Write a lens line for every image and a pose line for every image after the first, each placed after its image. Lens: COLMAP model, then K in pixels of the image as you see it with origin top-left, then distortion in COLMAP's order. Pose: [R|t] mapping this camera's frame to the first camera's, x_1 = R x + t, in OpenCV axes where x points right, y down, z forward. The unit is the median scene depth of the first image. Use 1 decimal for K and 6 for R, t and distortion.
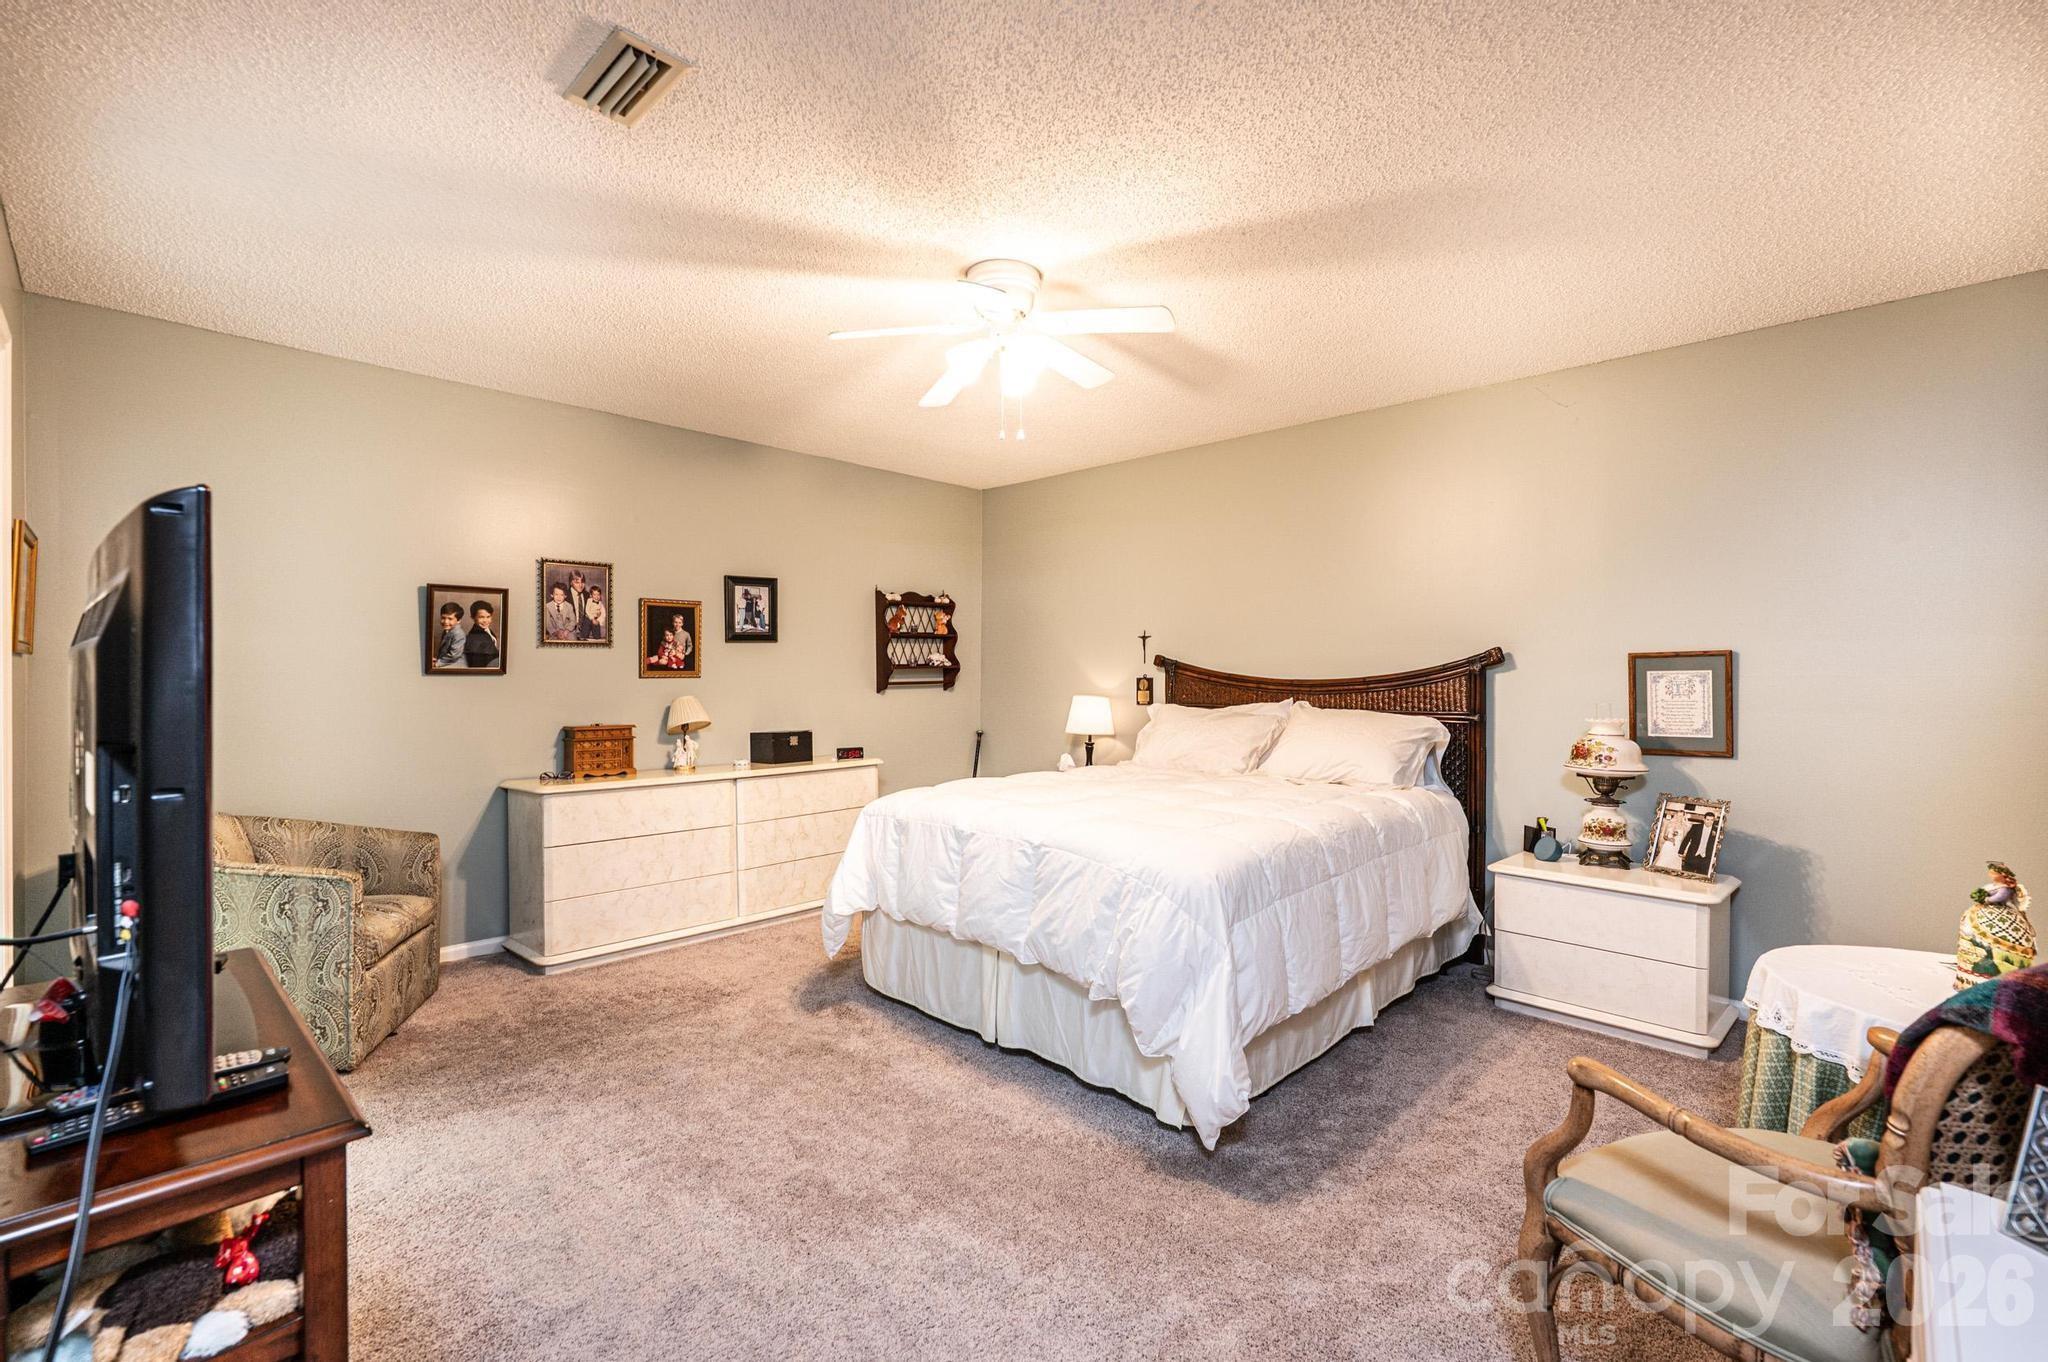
lens RADIAL K [[881.1, 0, 1024.0], [0, 881.1, 681.0], [0, 0, 1]] dist [0.000351, 0.000021]
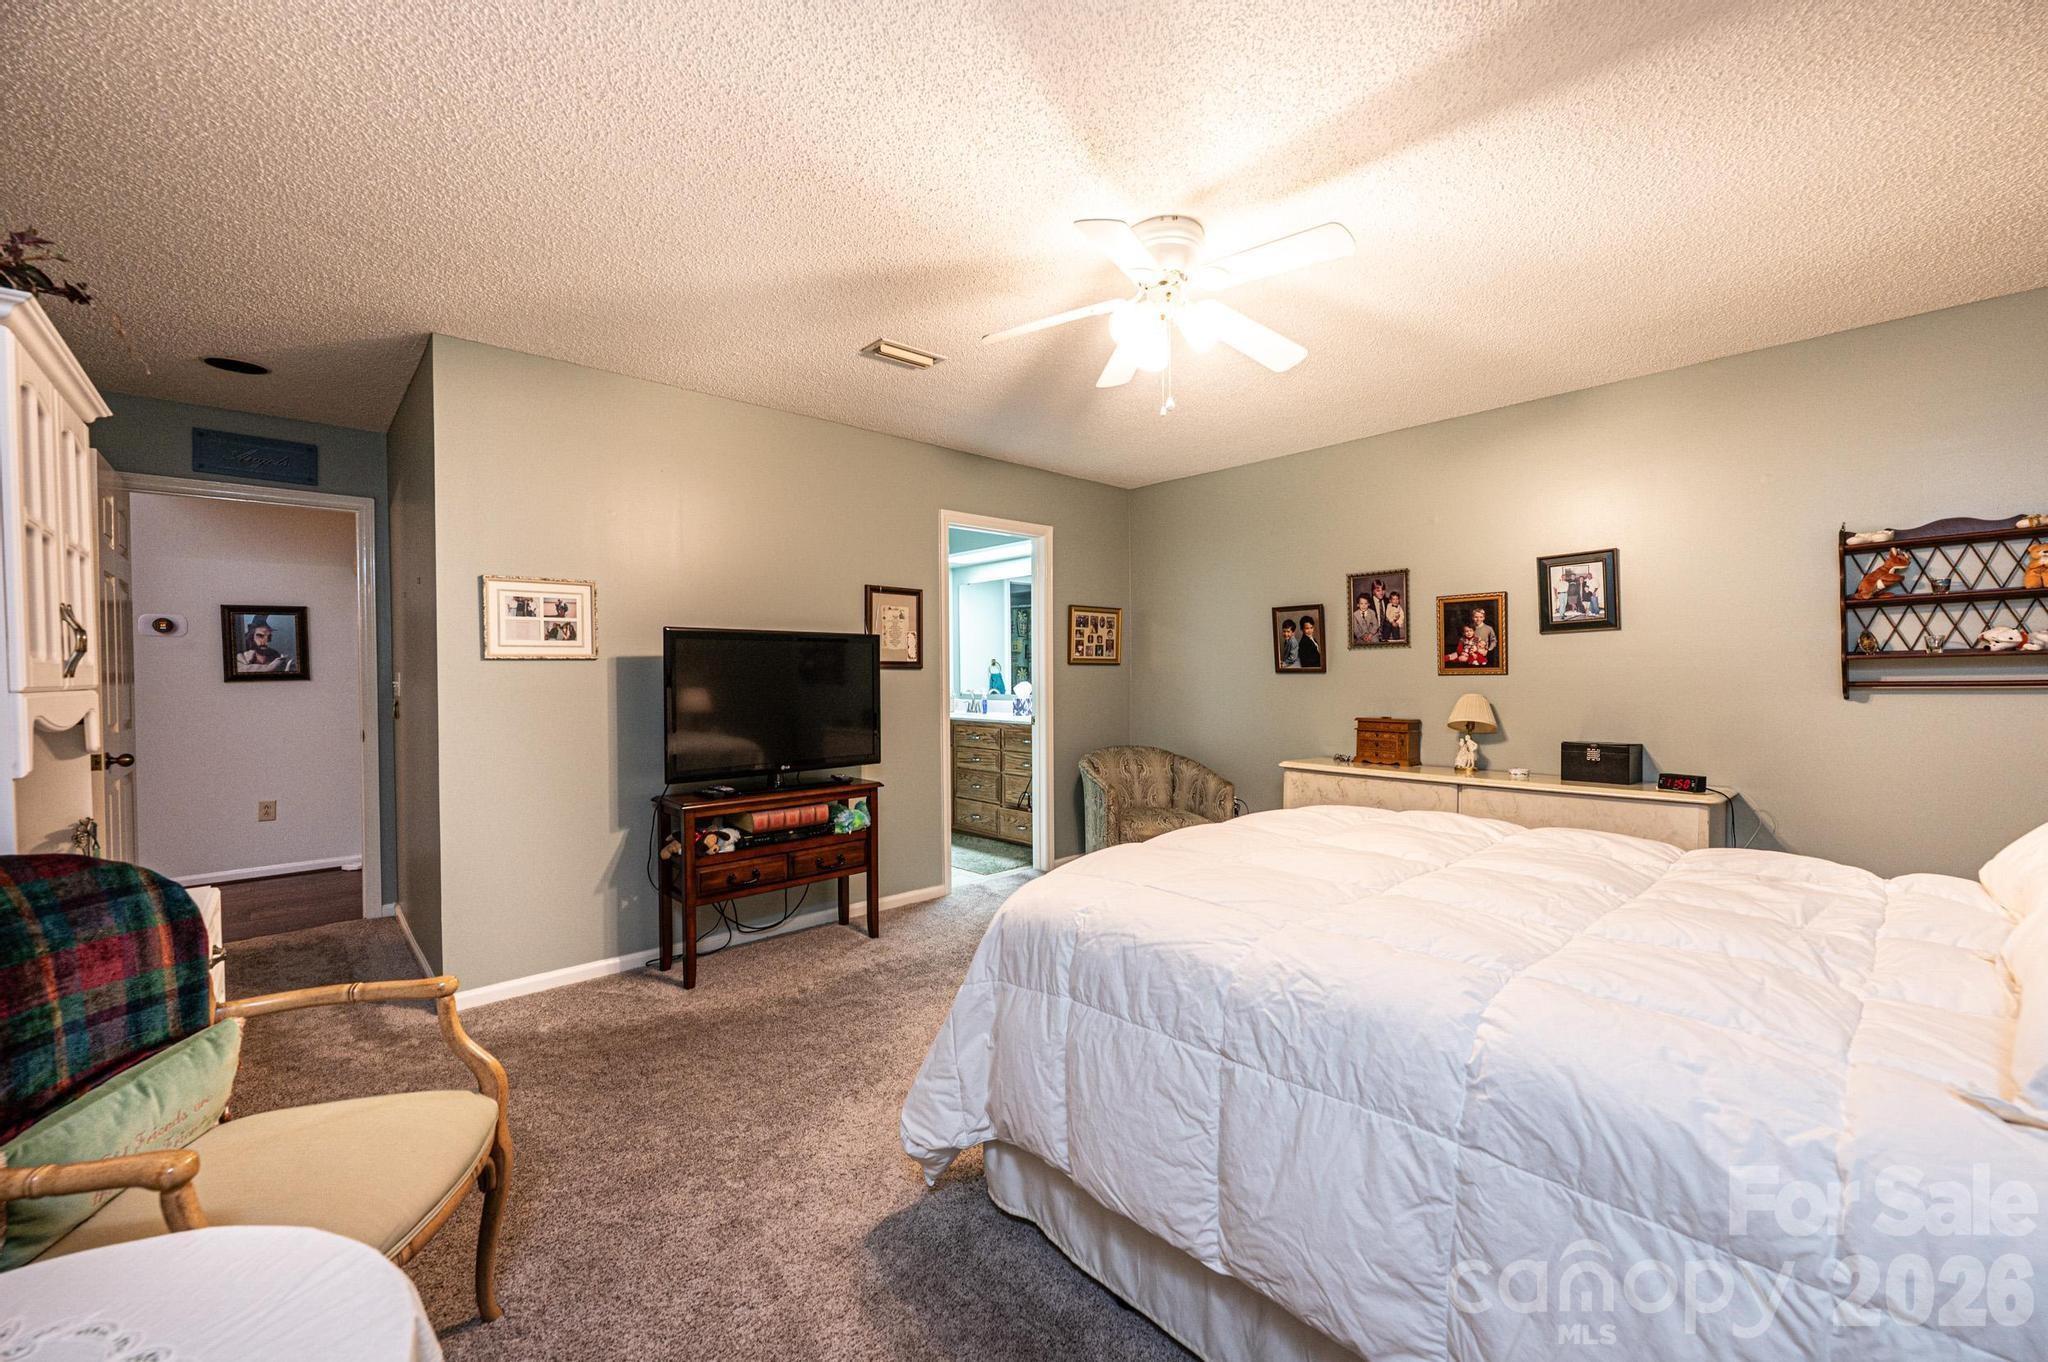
lens RADIAL K [[812.7, 0, 1022.7], [0, 812.7, 683.0], [0, 0, 1]] dist [0.000319, 0.000051]
pose [[-0.062134, 0.008198, -0.998034, 0.524705], [-0.003402, 0.999959, 0.008425, -0.000697], [0.998062, 0.003919, -0.062103, 0.569848]]
